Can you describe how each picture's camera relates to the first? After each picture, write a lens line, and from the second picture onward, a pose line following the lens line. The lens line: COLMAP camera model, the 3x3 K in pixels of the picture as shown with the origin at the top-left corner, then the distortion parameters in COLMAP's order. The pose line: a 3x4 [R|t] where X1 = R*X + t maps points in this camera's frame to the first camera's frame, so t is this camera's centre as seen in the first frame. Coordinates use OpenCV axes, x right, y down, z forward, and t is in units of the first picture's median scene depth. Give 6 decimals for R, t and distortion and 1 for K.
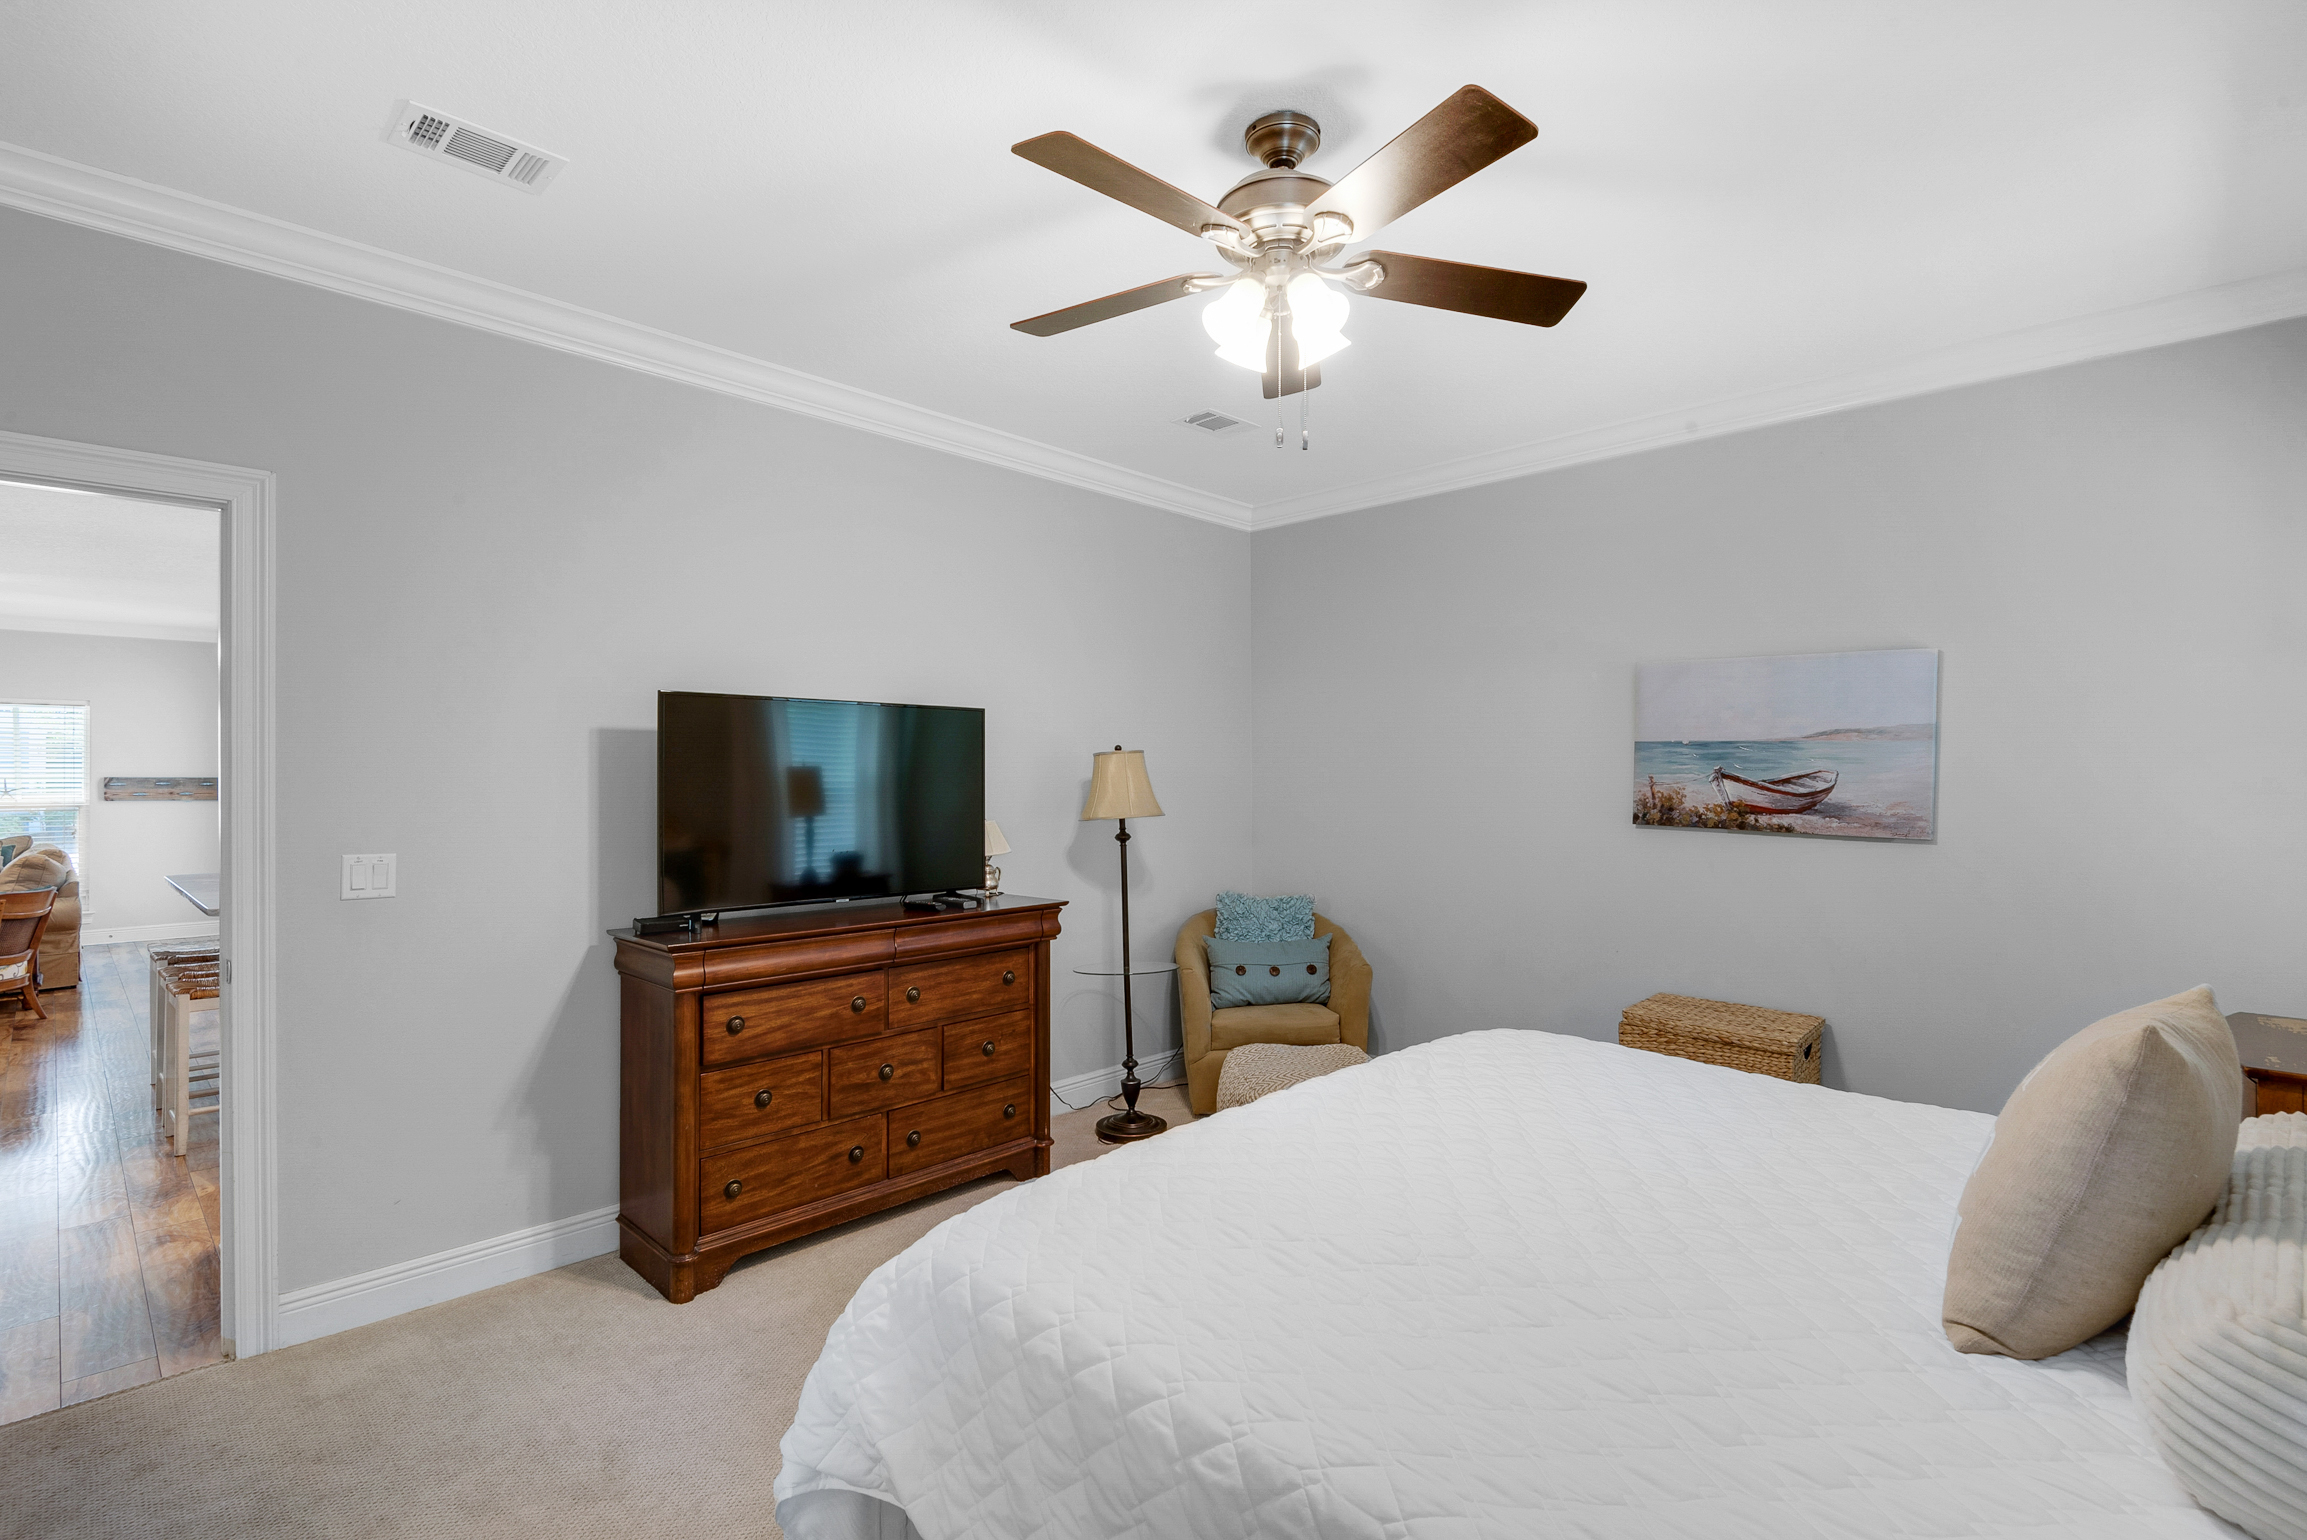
lens RADIAL K [[1103.0, 0, 1144.7], [0, 1103.0, 751.4], [0, 0, 1]] dist [-0.001087, -0.004387]
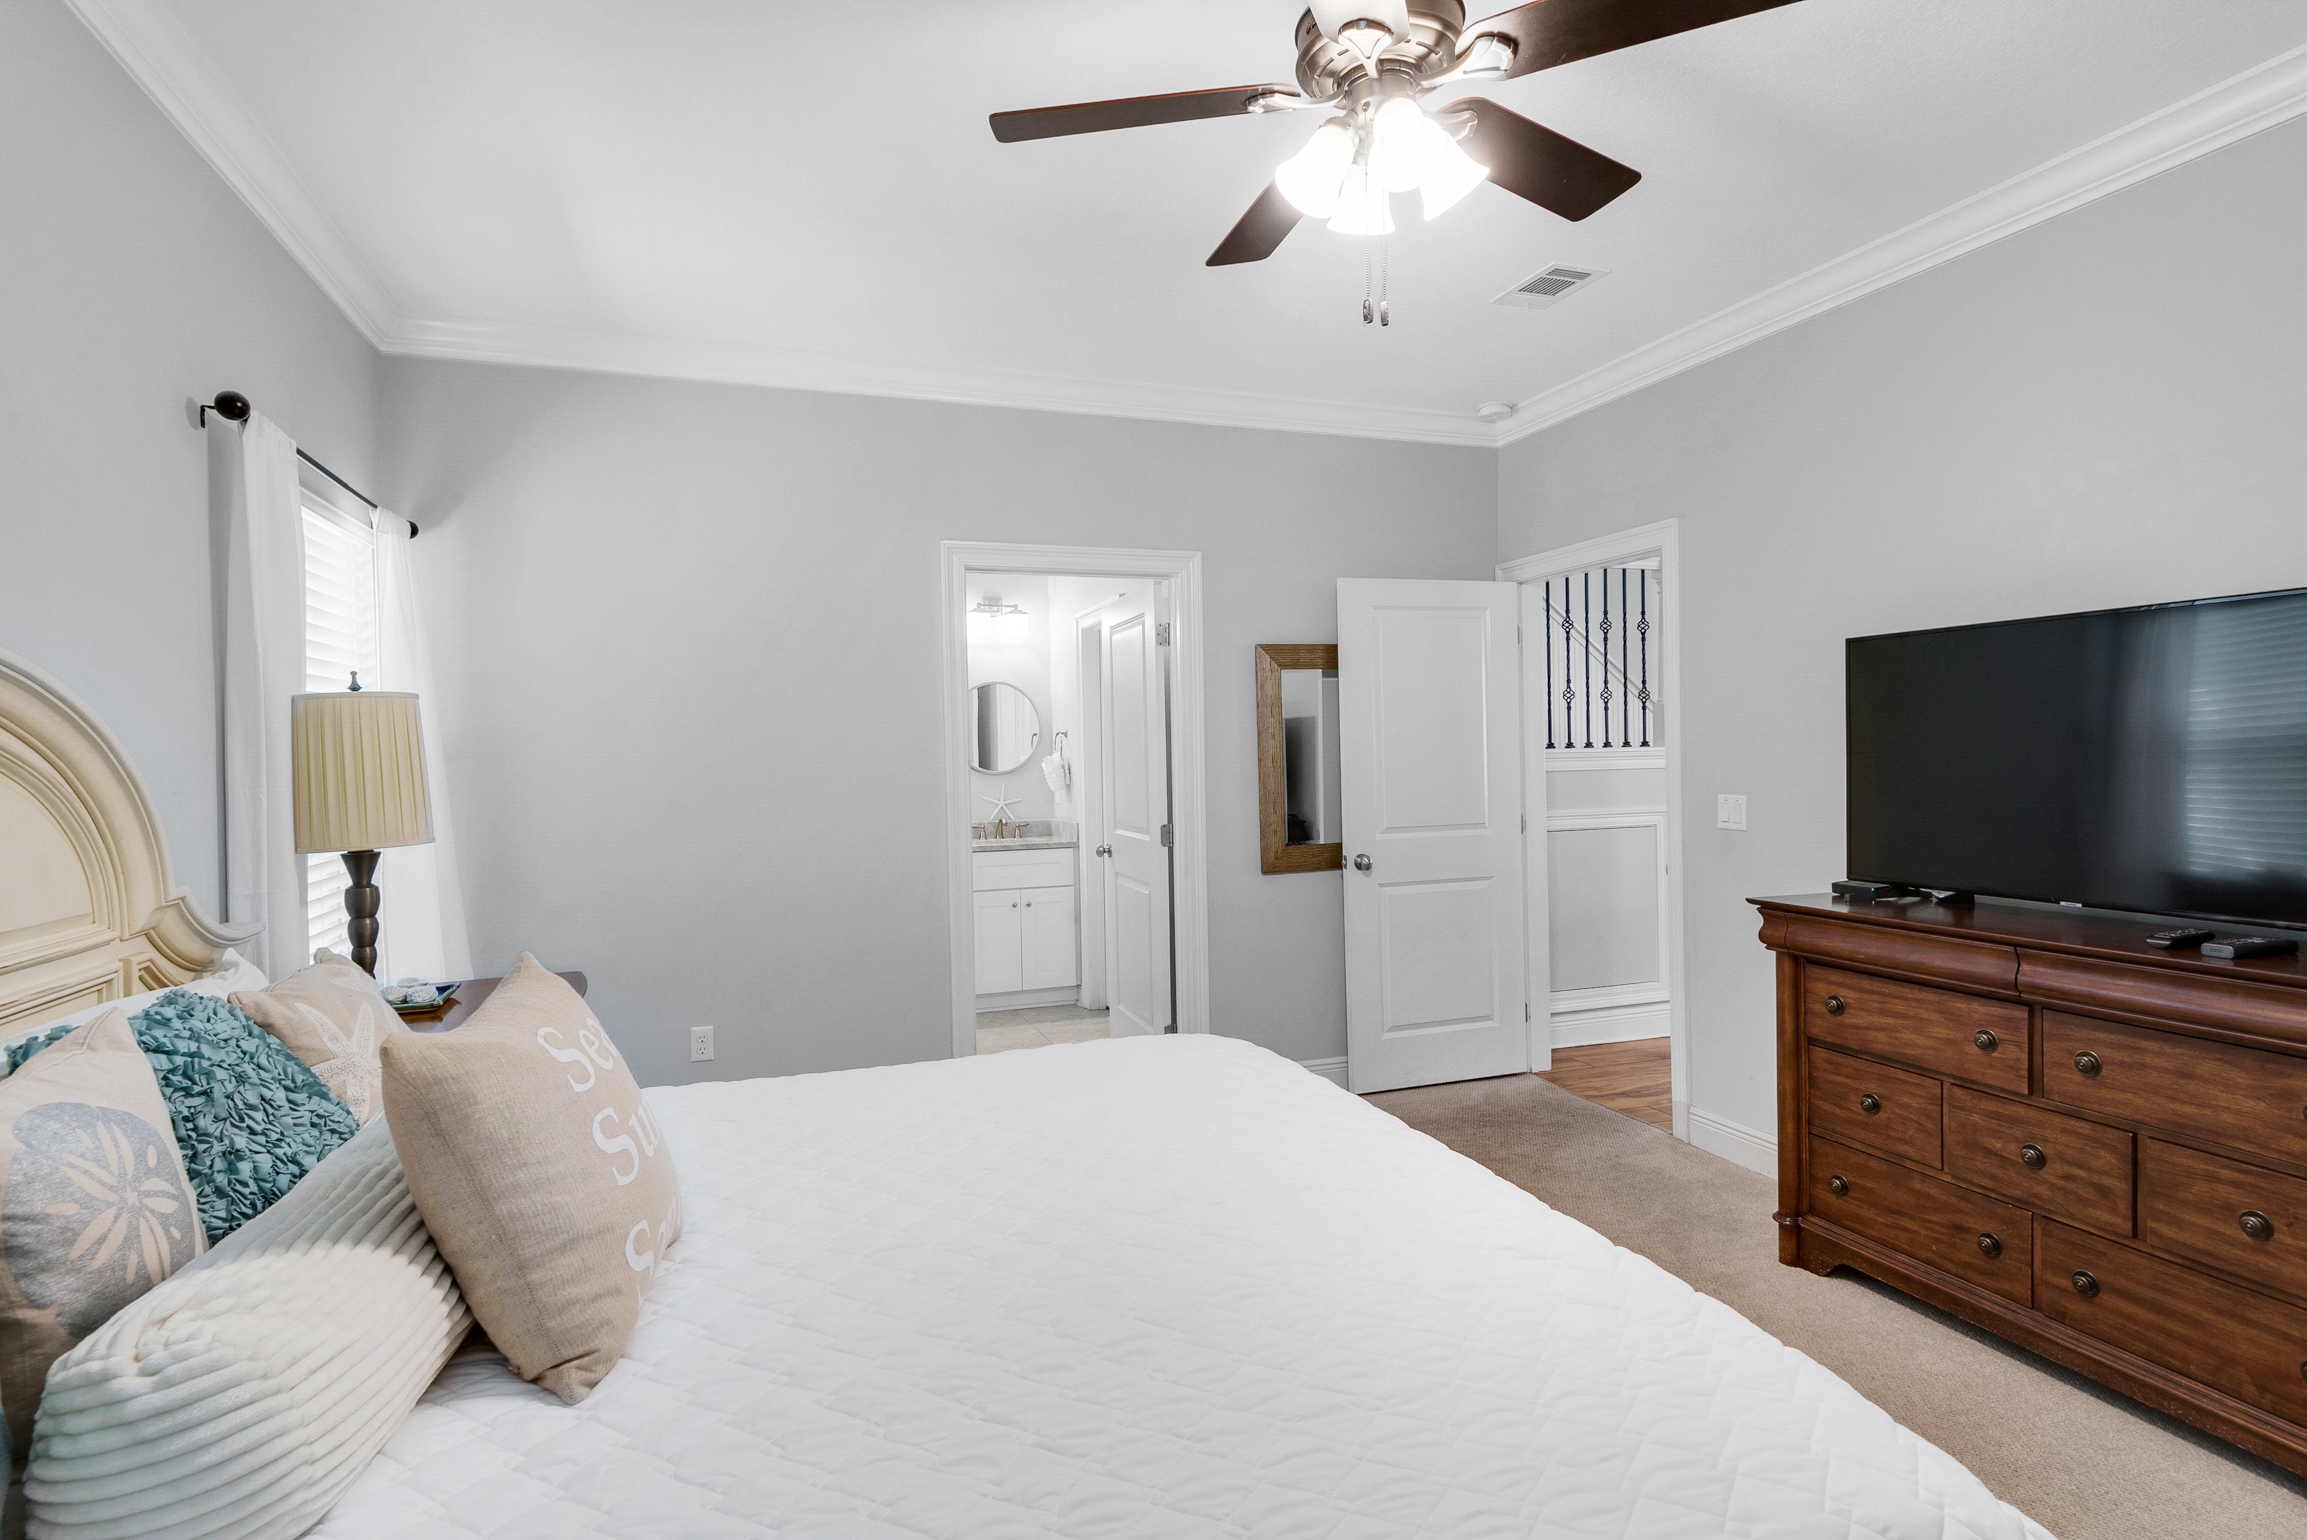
lens RADIAL K [[1165.8, 0, 1155.8], [0, 1165.8, 776.5], [0, 0, 1]] dist [-0.000243, 0.004614]
pose [[-0.448883, 0.028450, -0.893137, 0.661350], [0.035612, 0.999269, 0.013932, 0.025930], [0.892881, -0.025552, -0.449568, 0.857515]]
